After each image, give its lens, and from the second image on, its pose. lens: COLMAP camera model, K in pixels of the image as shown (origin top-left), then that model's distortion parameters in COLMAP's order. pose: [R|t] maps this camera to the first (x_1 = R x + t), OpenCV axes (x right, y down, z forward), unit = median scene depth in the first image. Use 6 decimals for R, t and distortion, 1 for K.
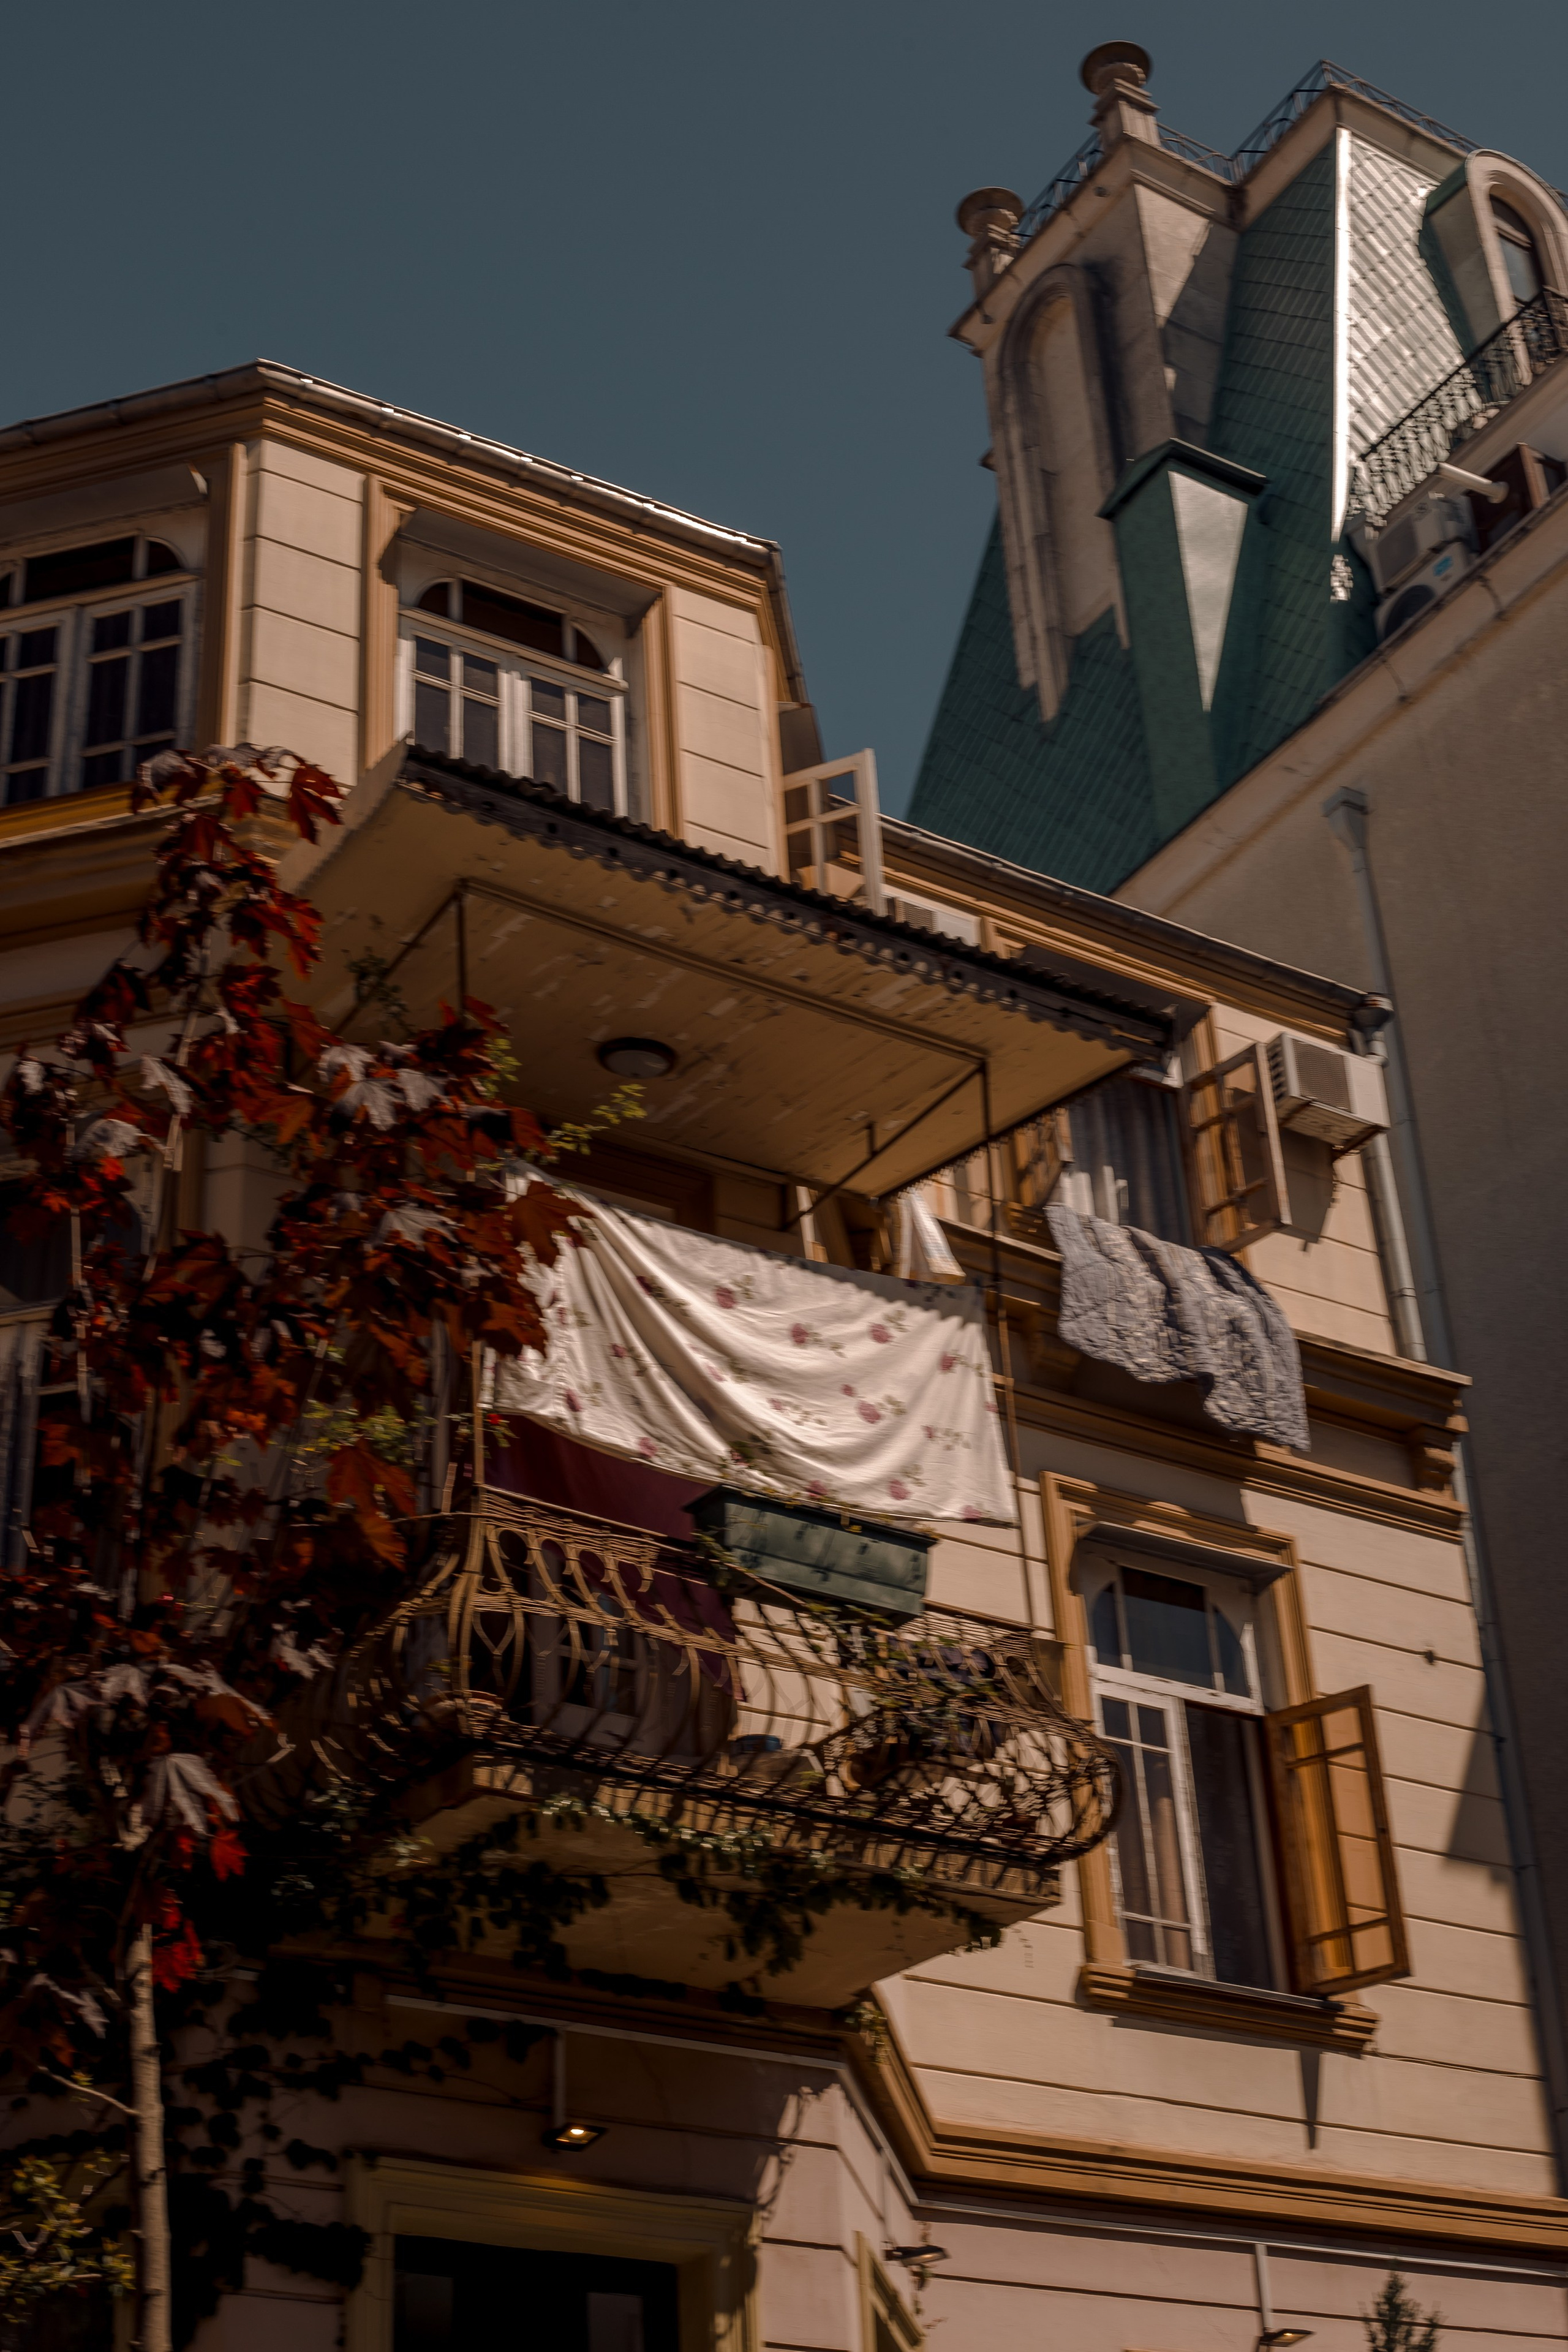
lens RADIAL K [[3388.7, 0, 781.2], [0, 3388.7, 1132.7], [0, 0, 1]] dist [-0.100884, -0.058297]
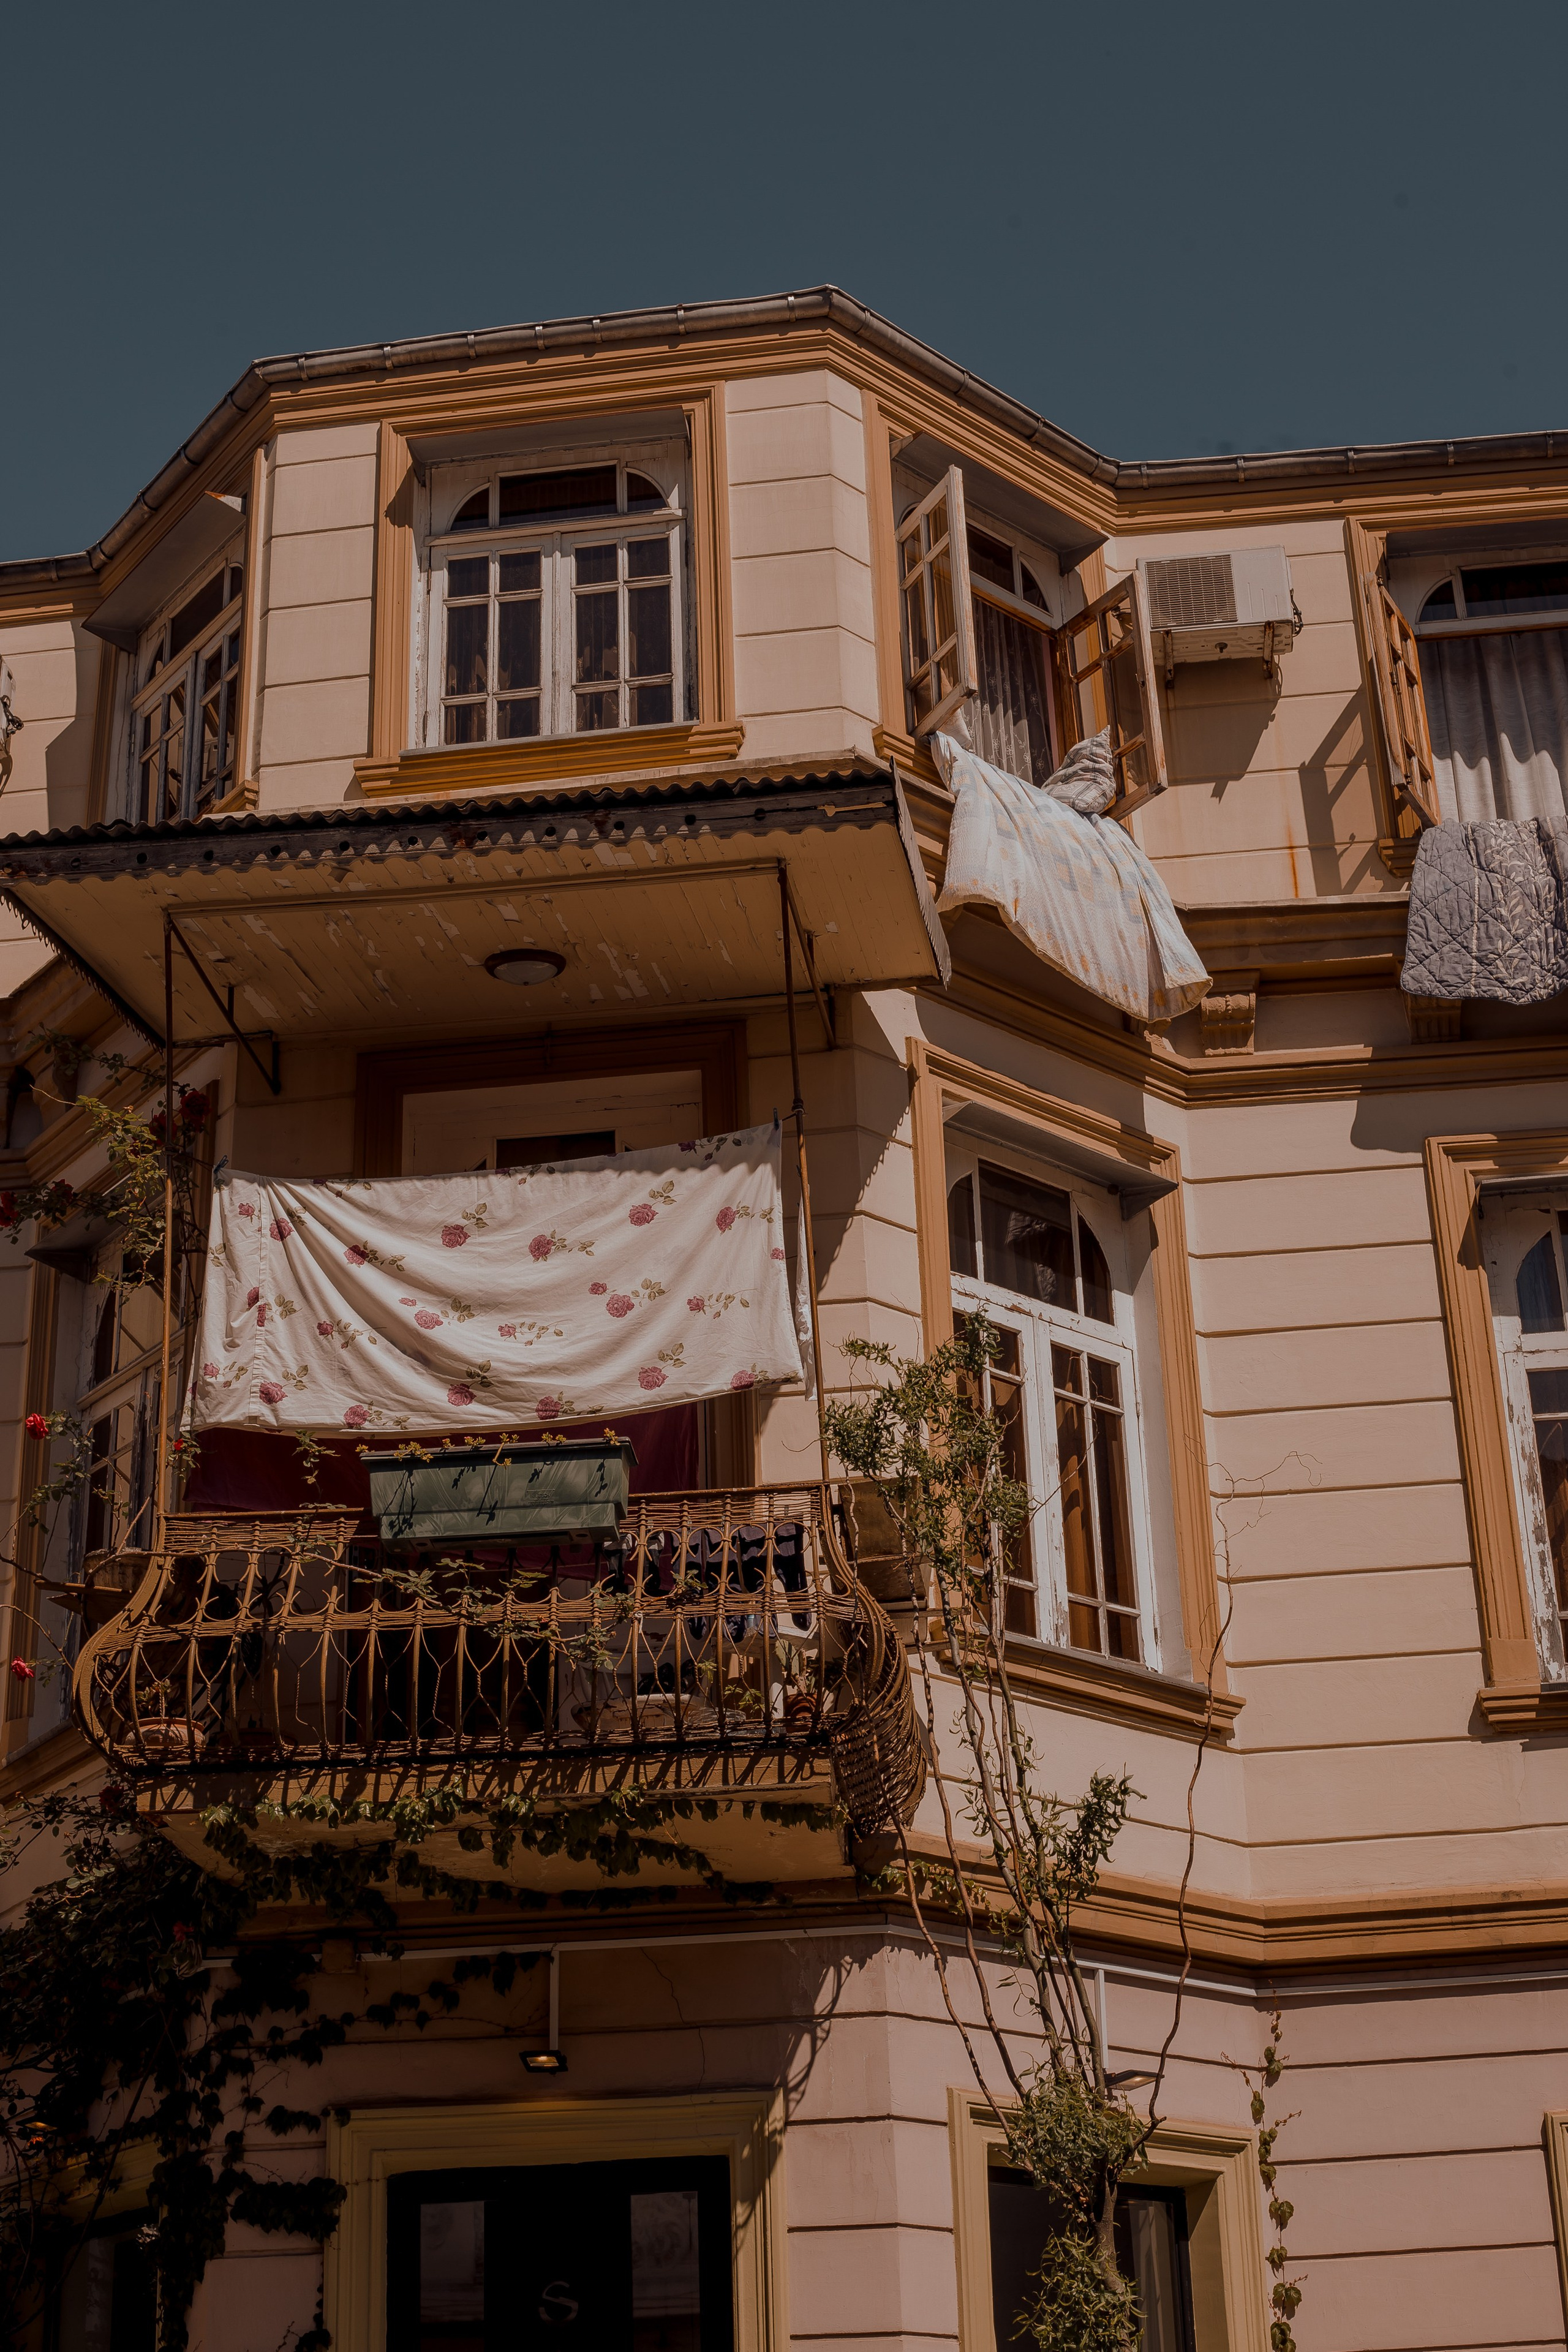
lens RADIAL K [[3387.9, 0, 784.0], [0, 3387.9, 1176.0], [0, 0, 1]] dist [-0.091333, -0.067147]
pose [[0.774332, -0.251166, -0.580797, 0.649389], [0.332652, 0.942363, 0.035975, 0.028669], [0.538286, -0.221060, 0.813253, 0.249921]]
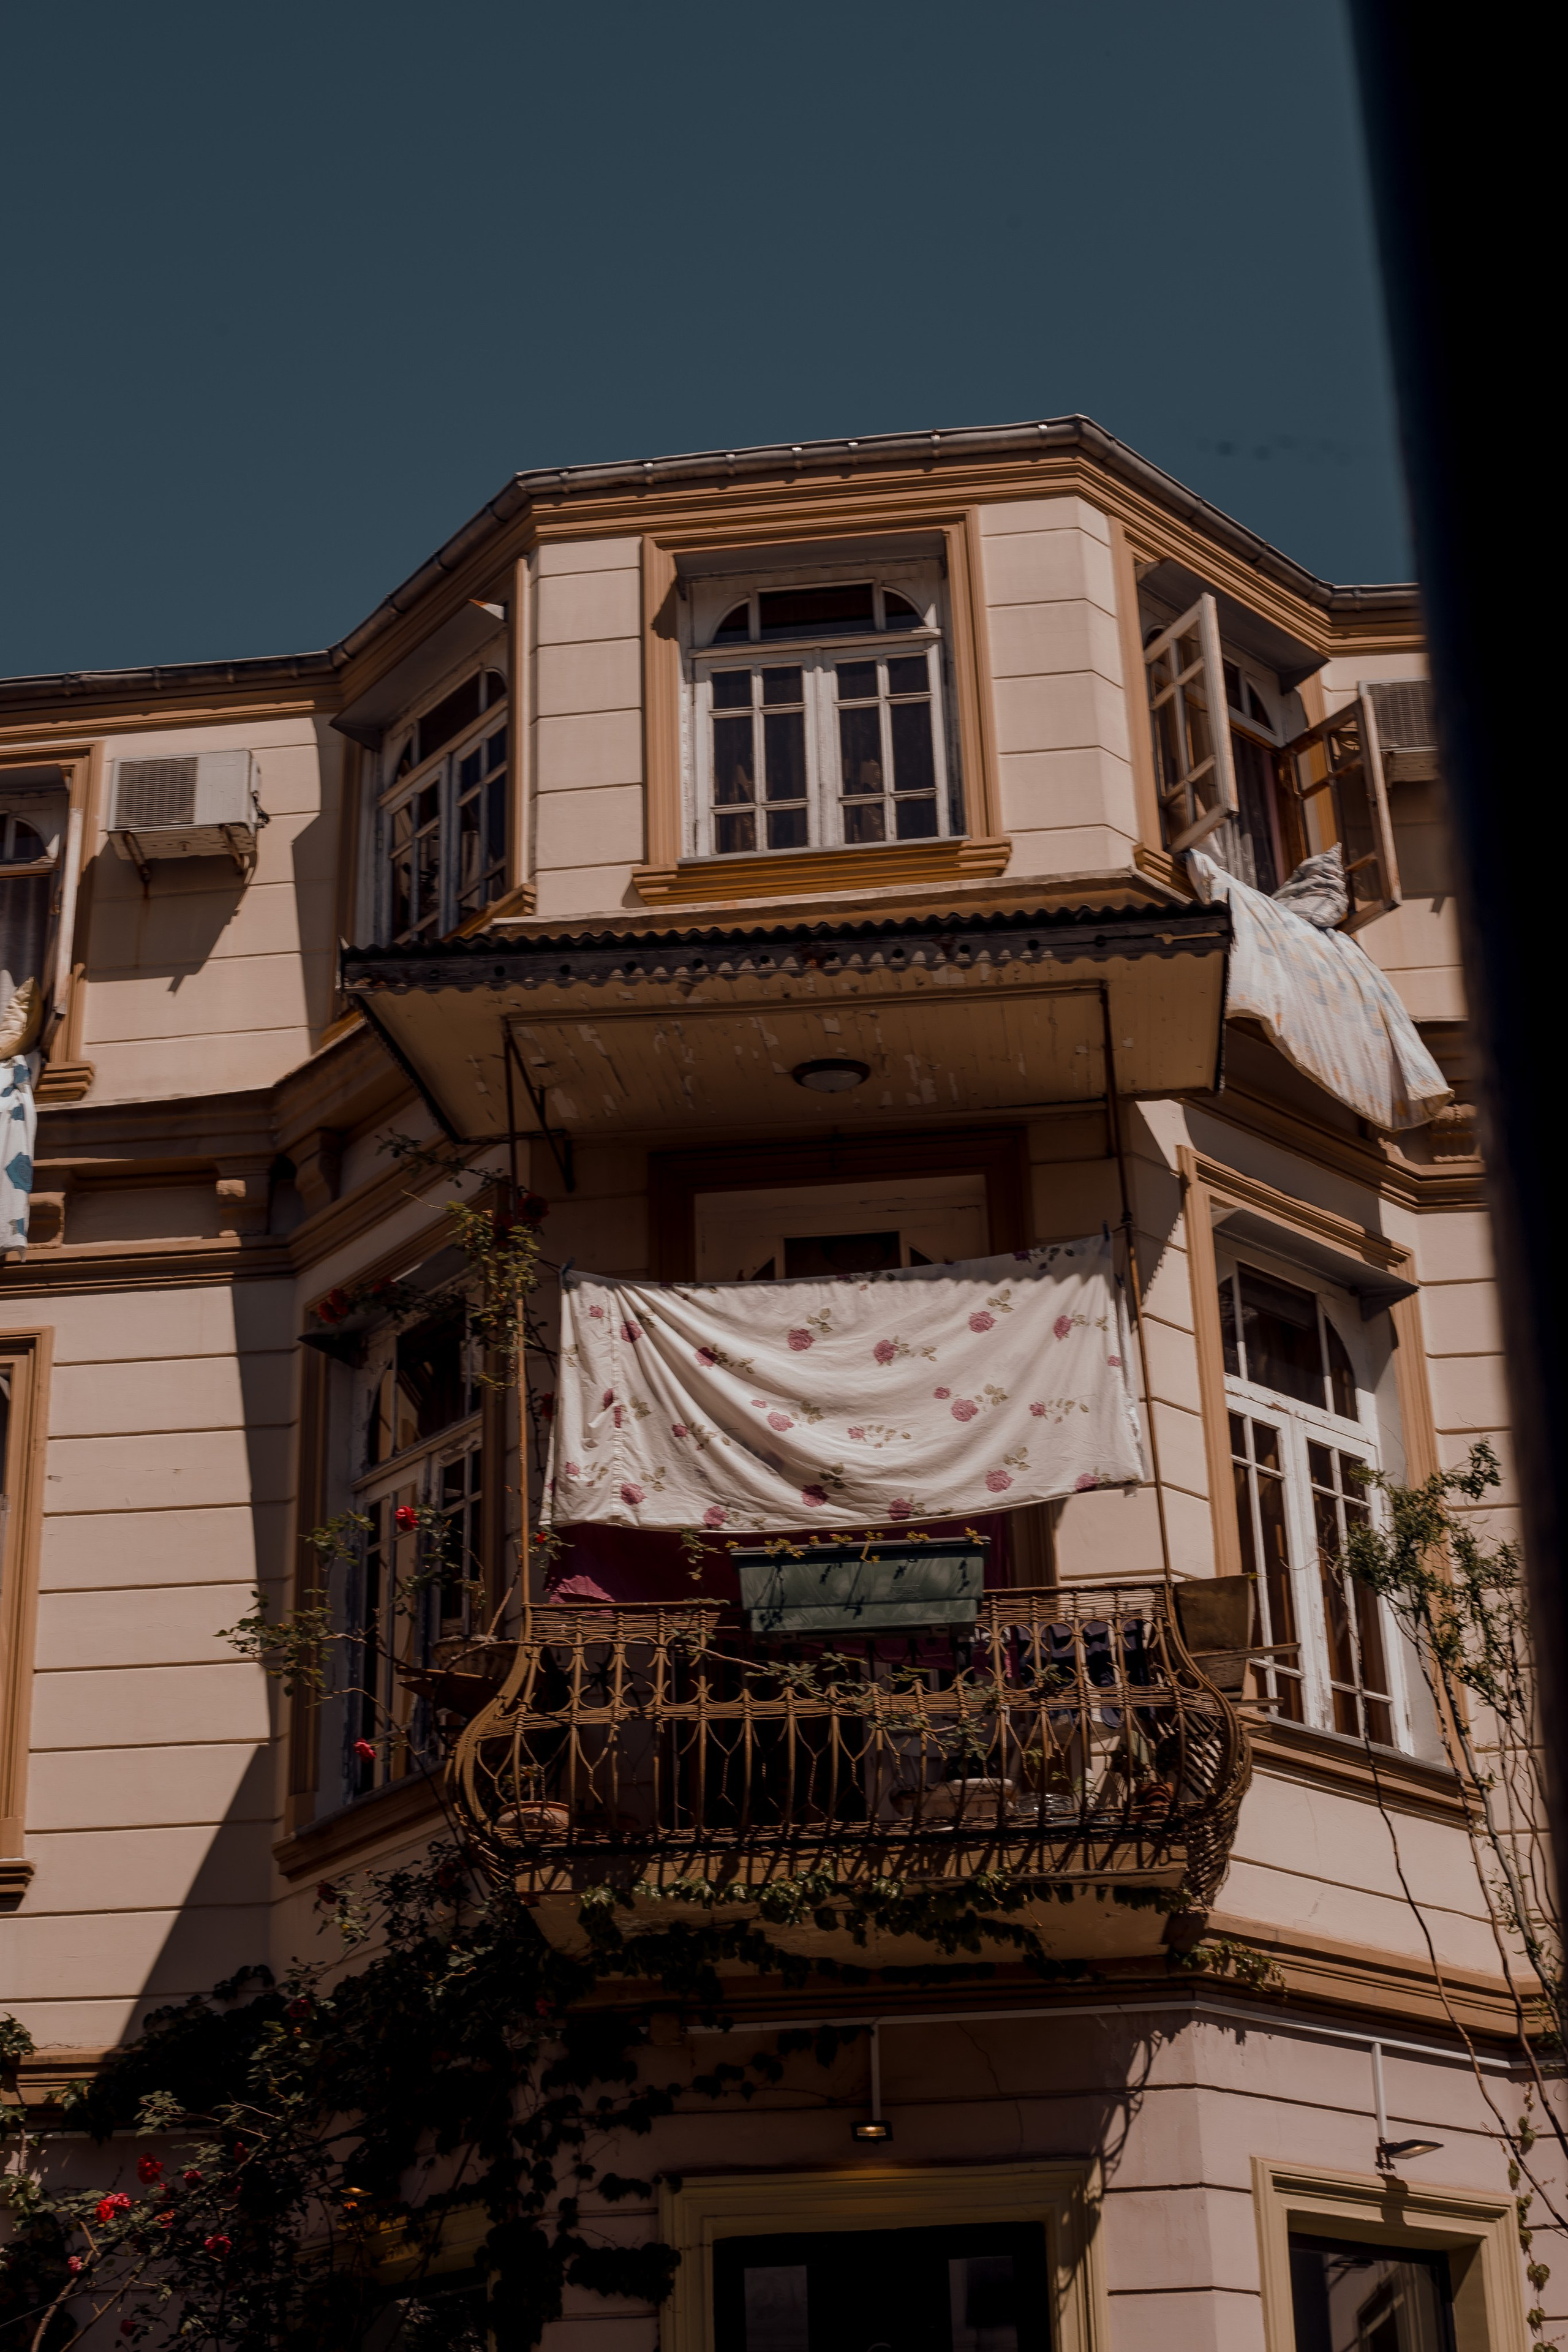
lens RADIAL K [[3387.9, 0, 784.0], [0, 3387.9, 1176.0], [0, 0, 1]] dist [-0.091333, -0.067147]
pose [[0.792195, -0.247885, -0.557656, 0.579163], [0.318431, 0.947432, 0.031212, -0.033325], [0.520604, -0.202301, 0.829485, 0.147264]]
